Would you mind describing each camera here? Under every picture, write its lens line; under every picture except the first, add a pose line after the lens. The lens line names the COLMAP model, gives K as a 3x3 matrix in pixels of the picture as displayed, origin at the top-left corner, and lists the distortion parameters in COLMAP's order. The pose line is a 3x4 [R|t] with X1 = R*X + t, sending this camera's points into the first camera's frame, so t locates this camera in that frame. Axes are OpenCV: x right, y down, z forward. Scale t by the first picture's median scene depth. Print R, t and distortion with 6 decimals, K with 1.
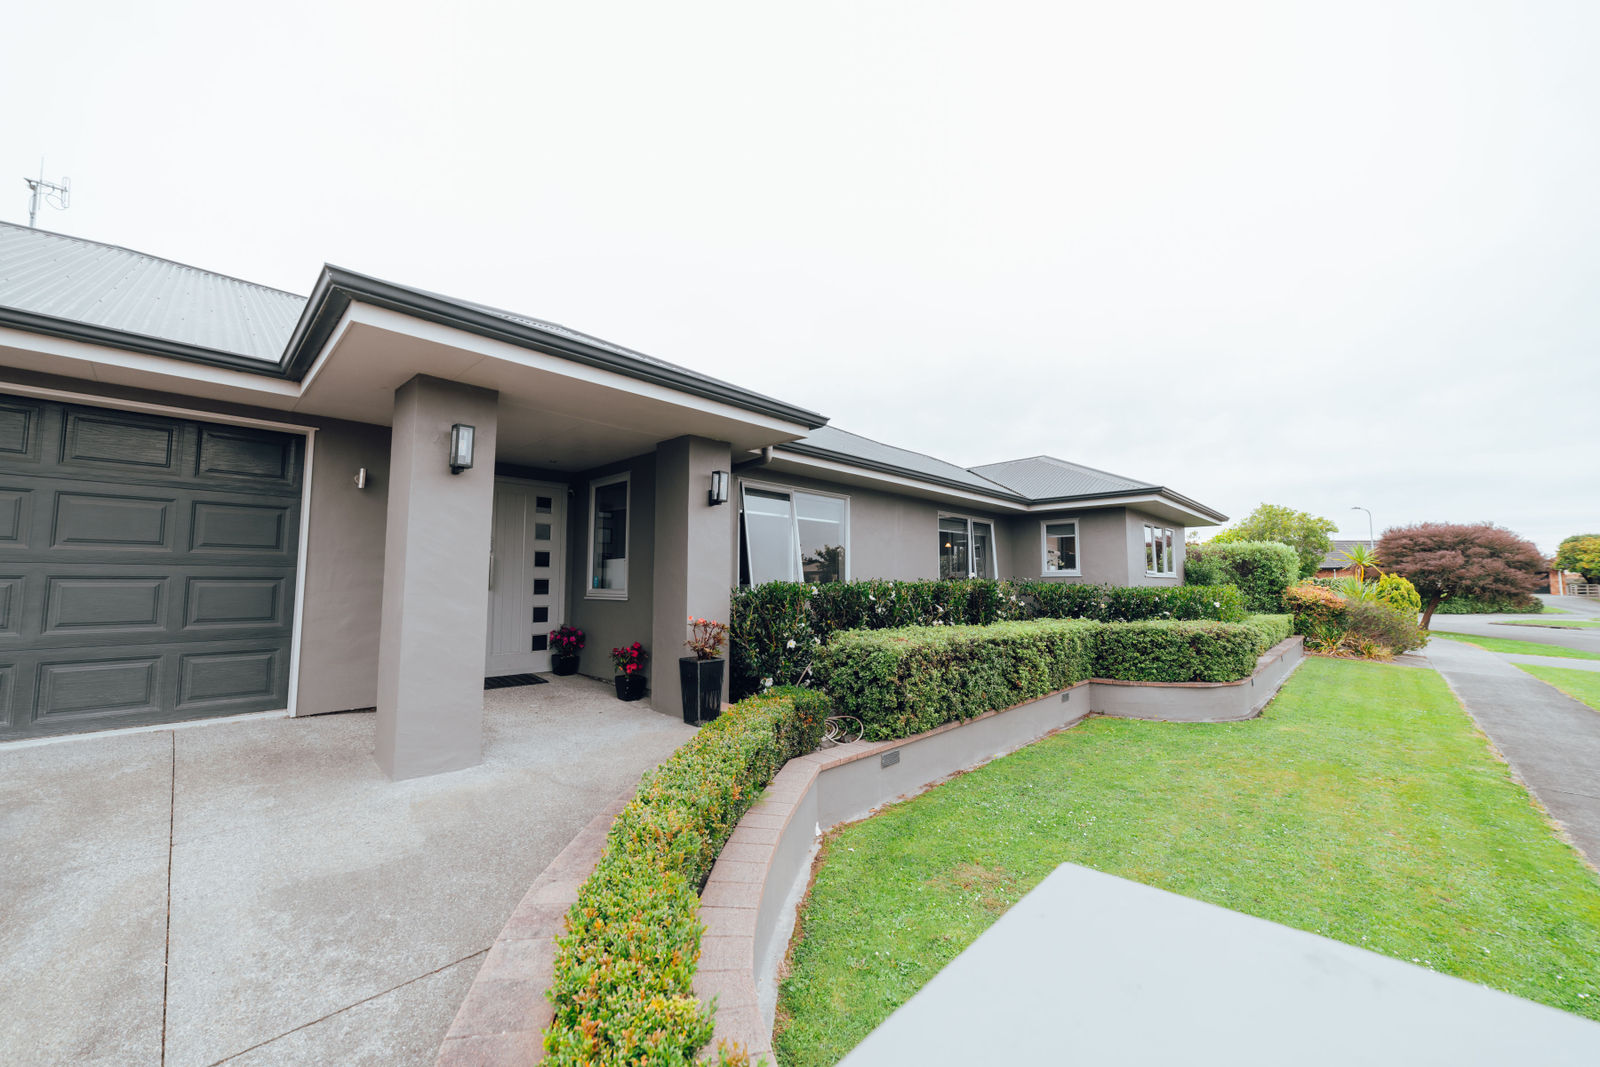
lens RADIAL K [[609.0, 0, 800.0], [0, 609.0, 533.5], [0, 0, 1]] dist [-0.021643, 0.009868]
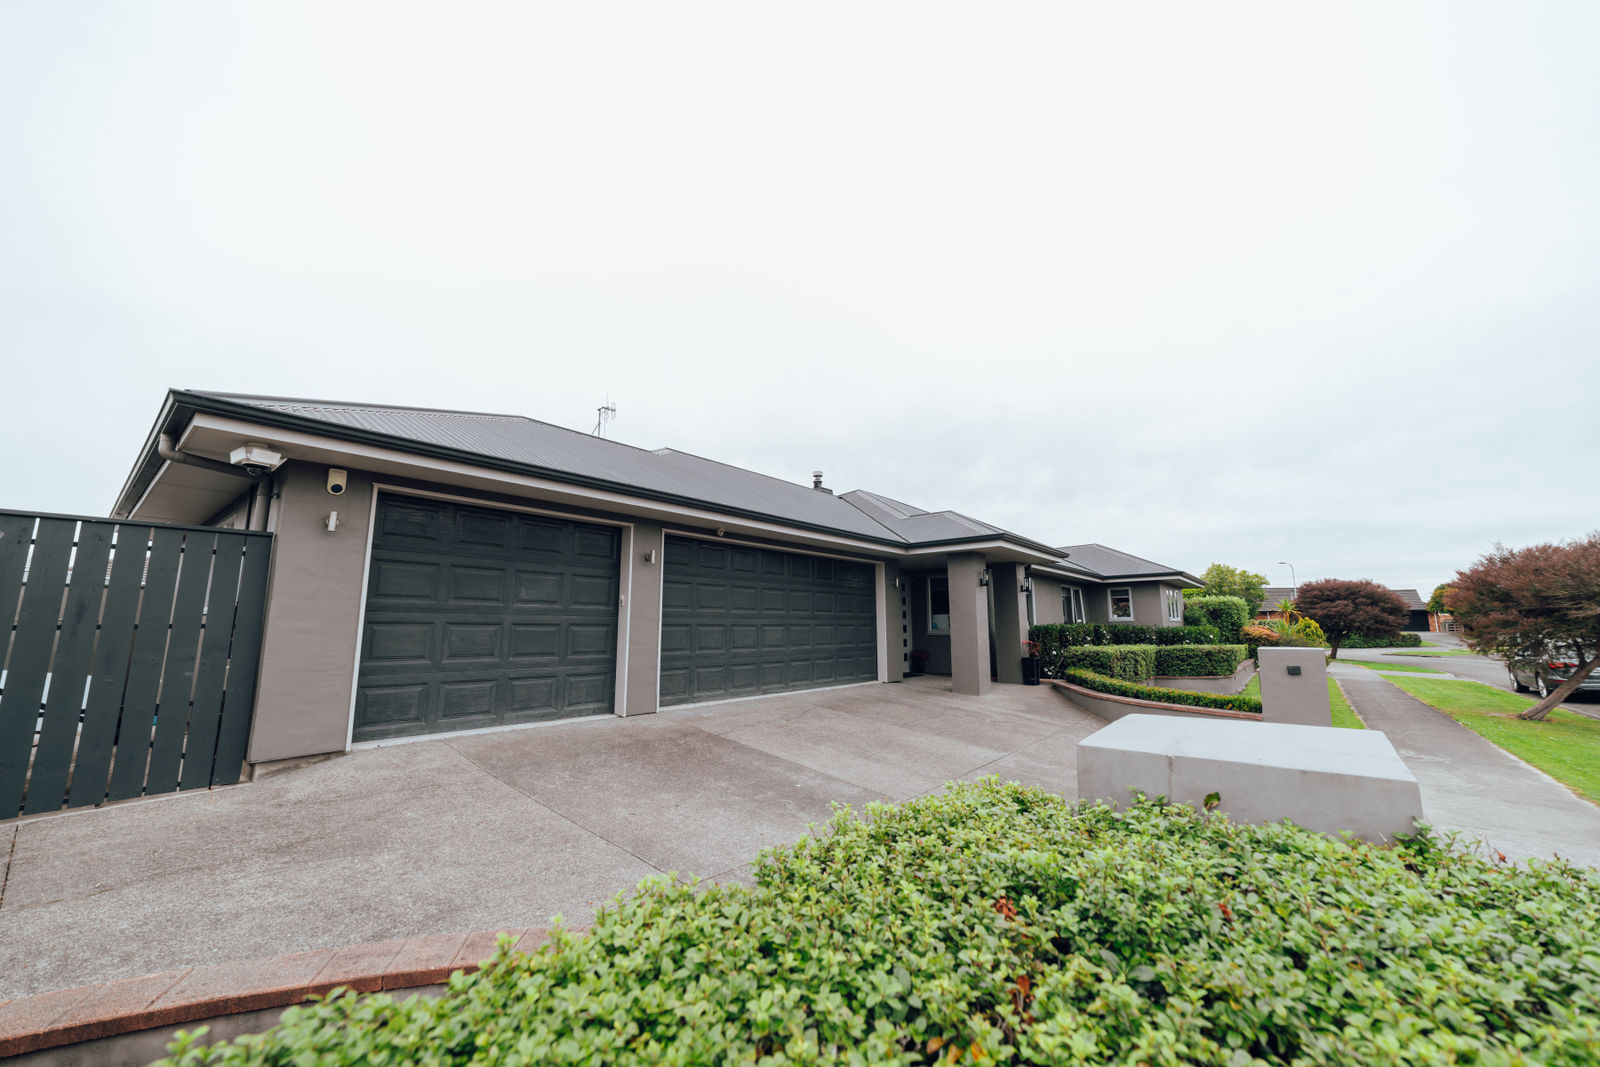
lens RADIAL K [[609.0, 0, 800.0], [0, 609.0, 533.5], [0, 0, 1]] dist [-0.021643, 0.009868]
pose [[0.997373, 0.007809, 0.072010, -0.442770], [-0.002842, 0.997625, -0.068818, -0.040140], [-0.072376, 0.068432, 0.995027, -0.479048]]
